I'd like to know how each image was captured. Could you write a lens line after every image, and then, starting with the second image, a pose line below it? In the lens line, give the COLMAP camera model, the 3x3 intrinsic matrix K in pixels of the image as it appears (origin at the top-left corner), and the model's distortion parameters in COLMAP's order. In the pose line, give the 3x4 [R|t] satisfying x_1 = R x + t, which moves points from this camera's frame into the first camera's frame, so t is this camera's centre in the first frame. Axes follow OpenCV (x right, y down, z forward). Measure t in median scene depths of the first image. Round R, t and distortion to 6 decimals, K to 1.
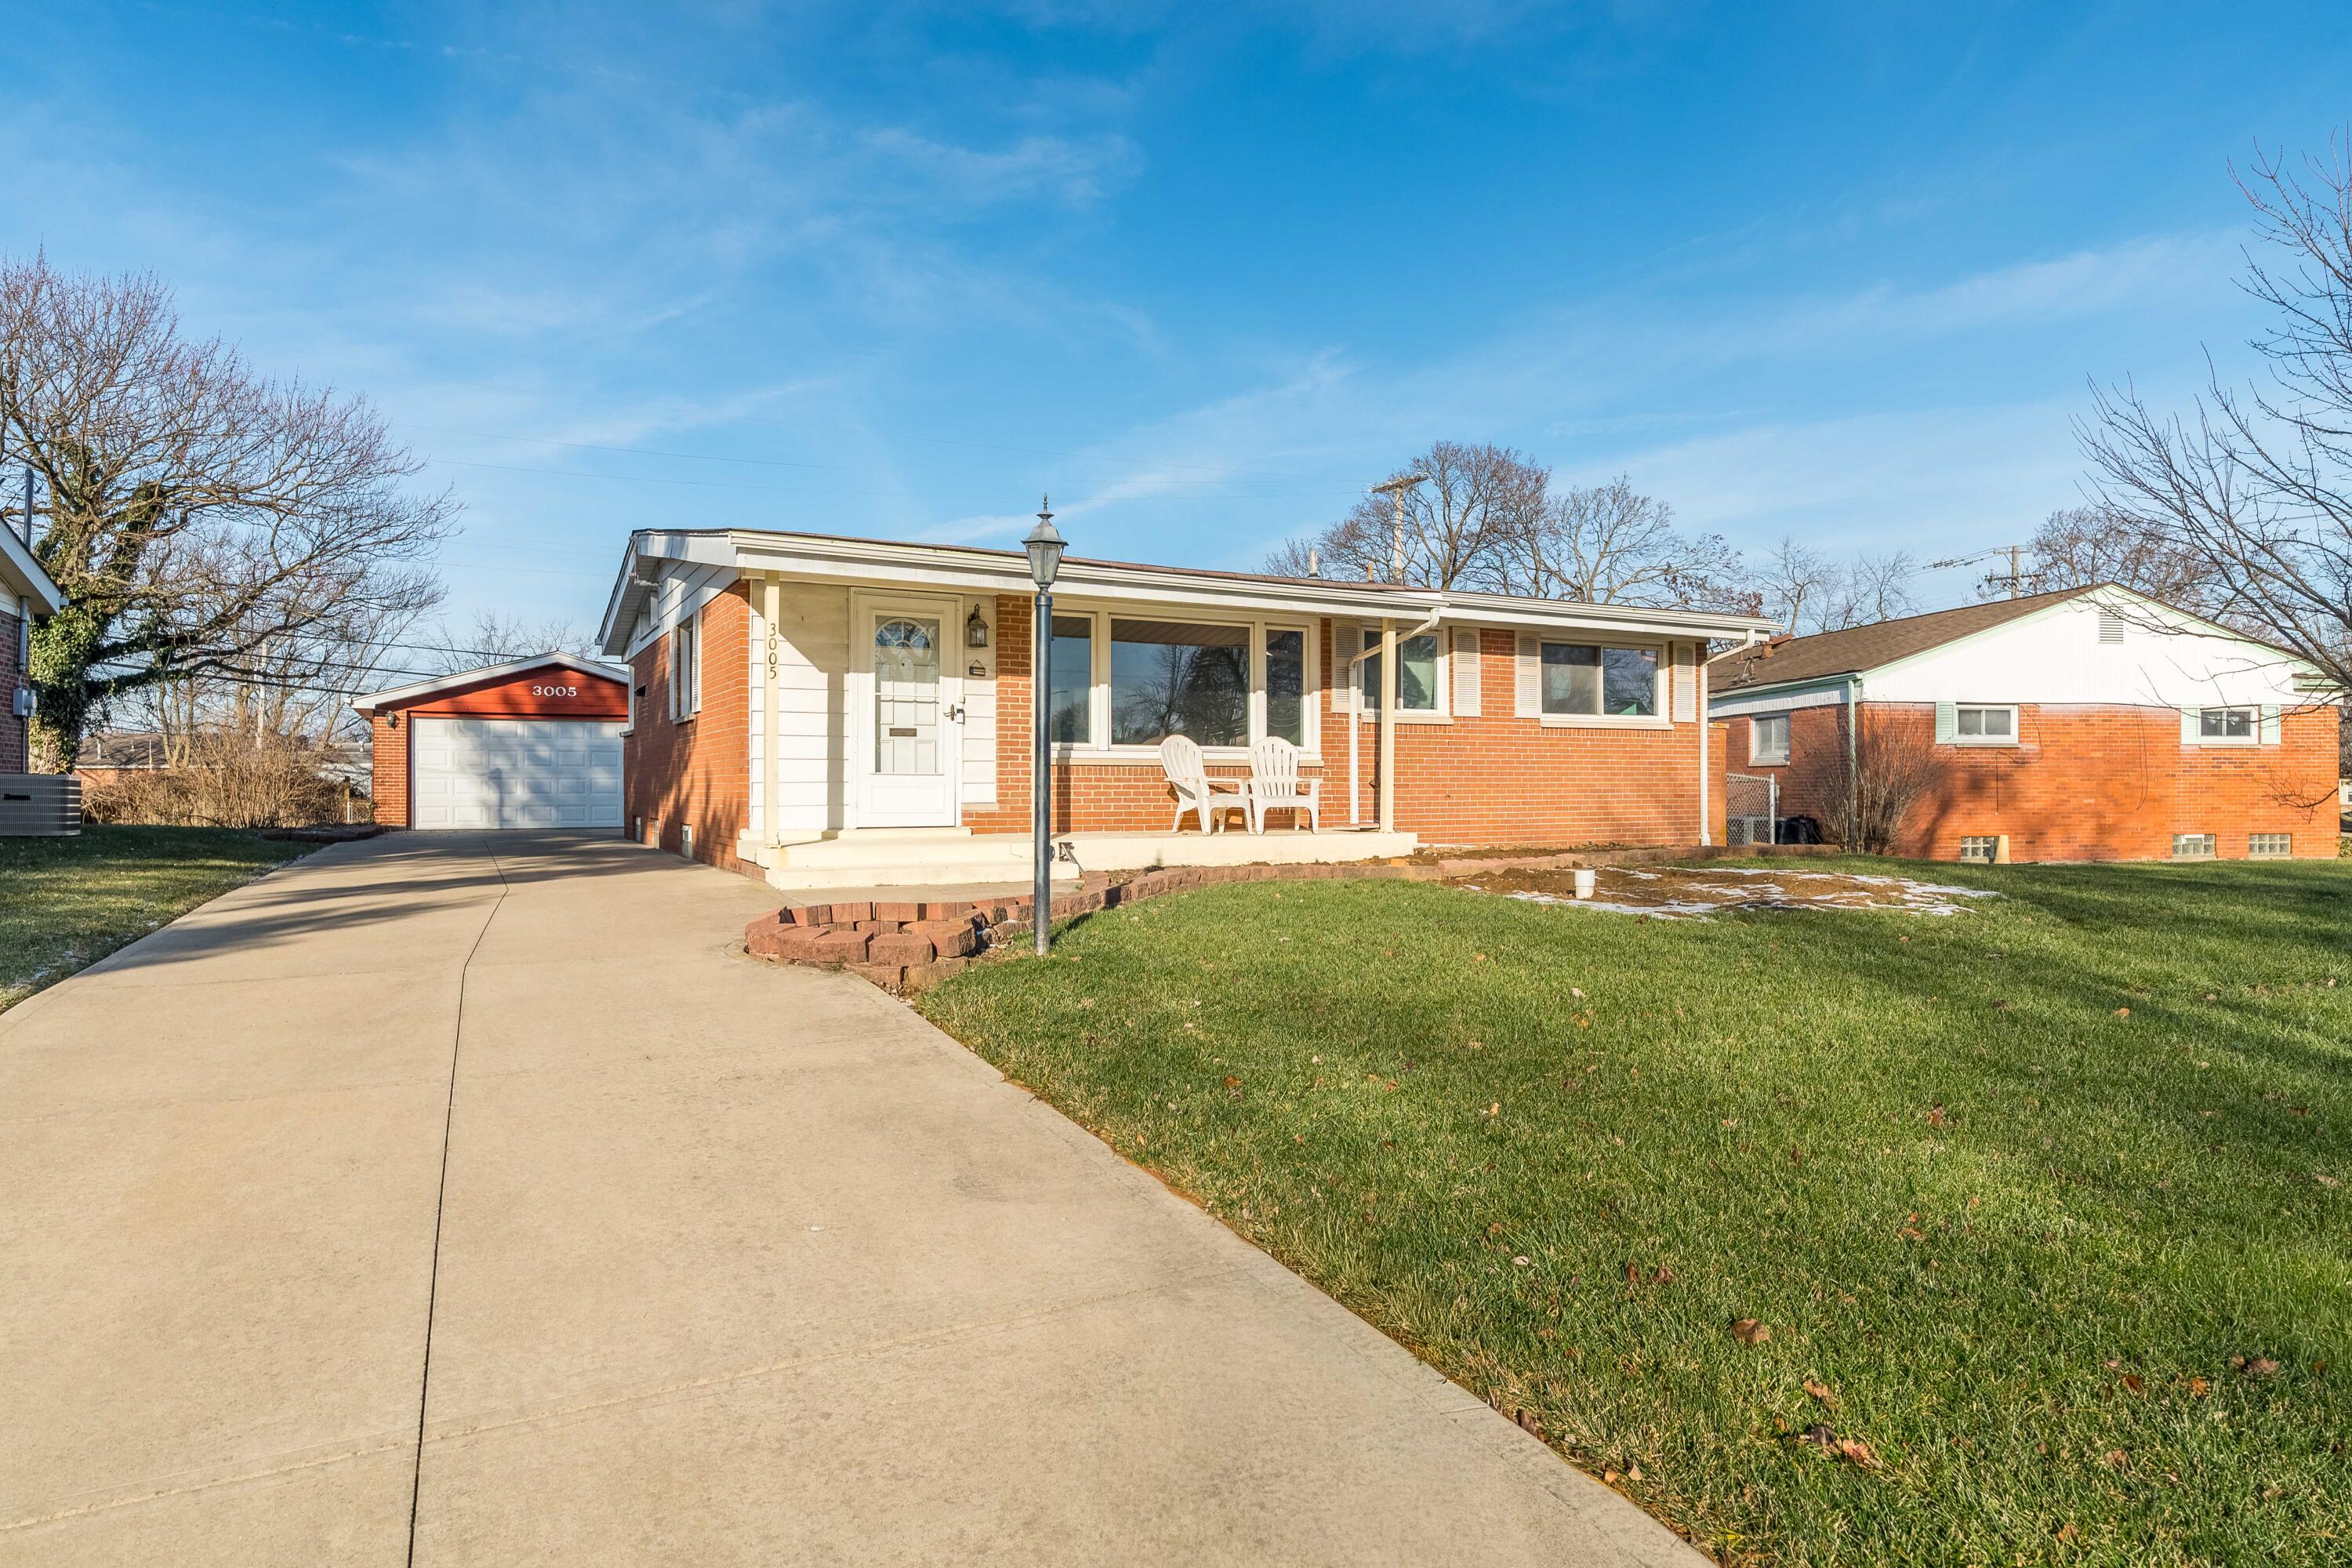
lens RADIAL K [[1361.7, 0, 1176.0], [0, 1361.7, 784.0], [0, 0, 1]] dist [-0.022249, 0.000128]
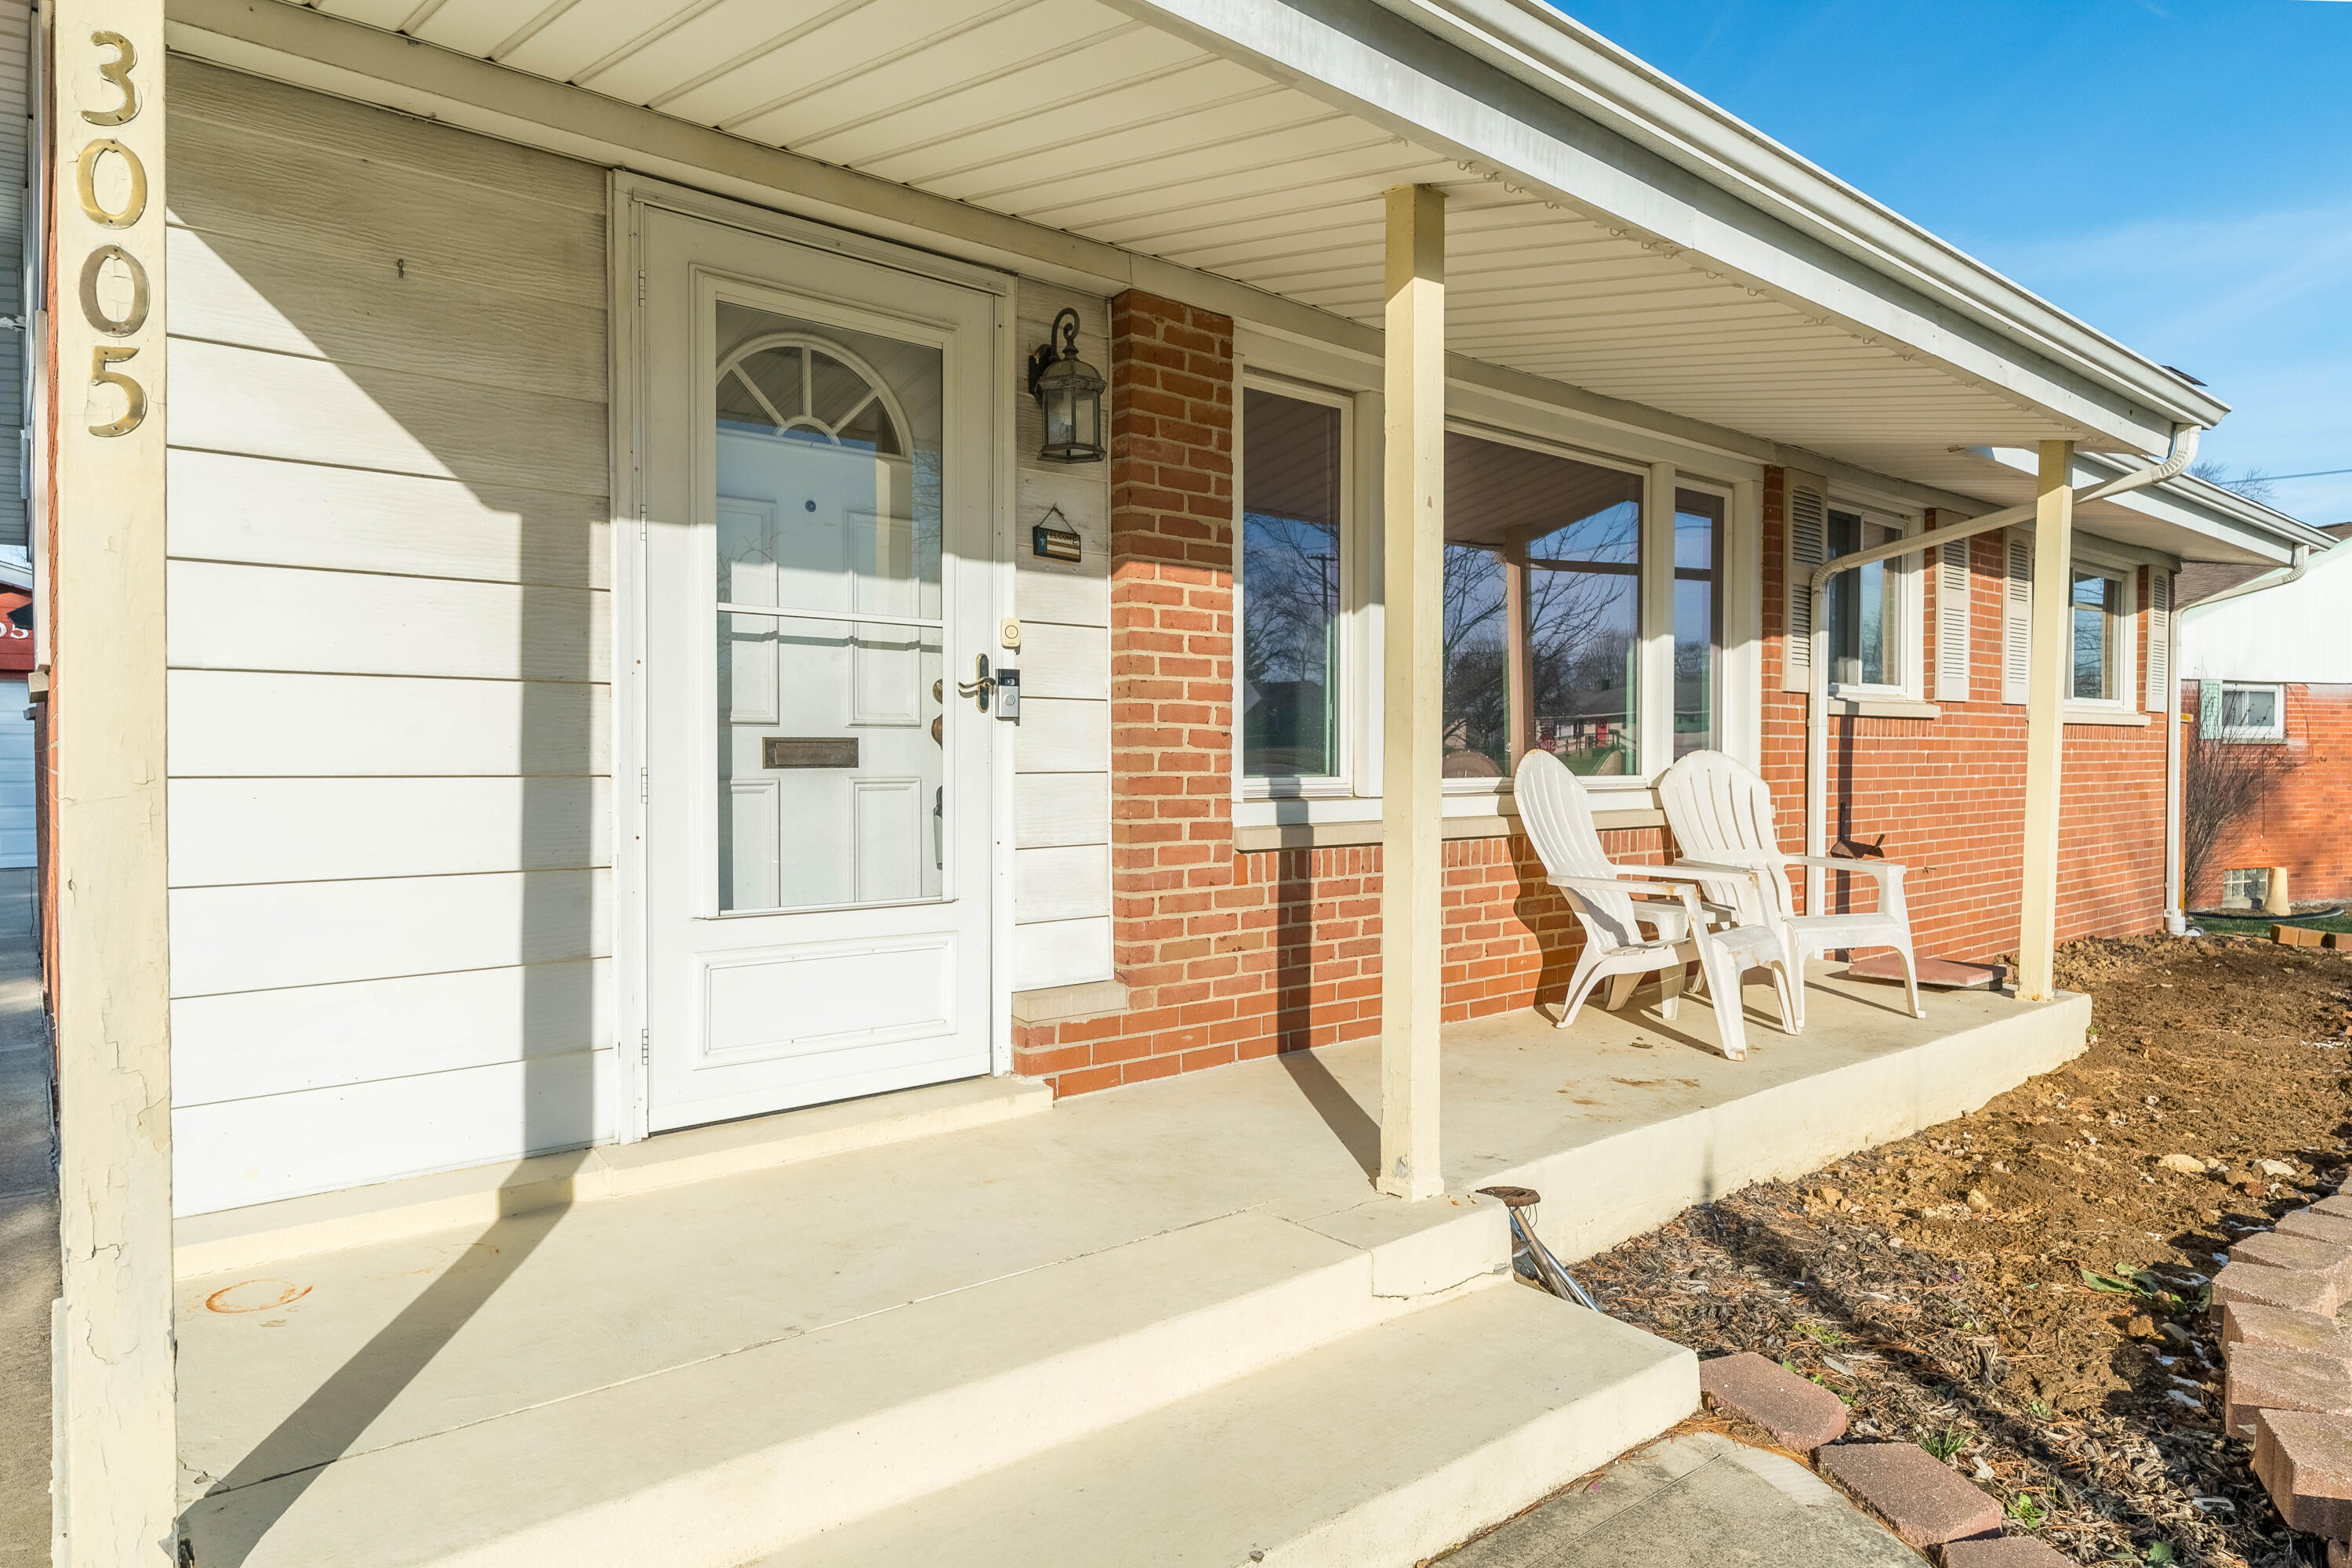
lens RADIAL K [[1405.1, 0, 1176.0], [0, 1405.1, 784.0], [0, 0, 1]] dist [-0.000909, -0.000168]
pose [[0.980999, -0.002291, 0.193998, -0.149942], [-0.001825, 0.999777, 0.021039, -0.030907], [-0.194003, -0.020994, 0.980776, 0.576982]]
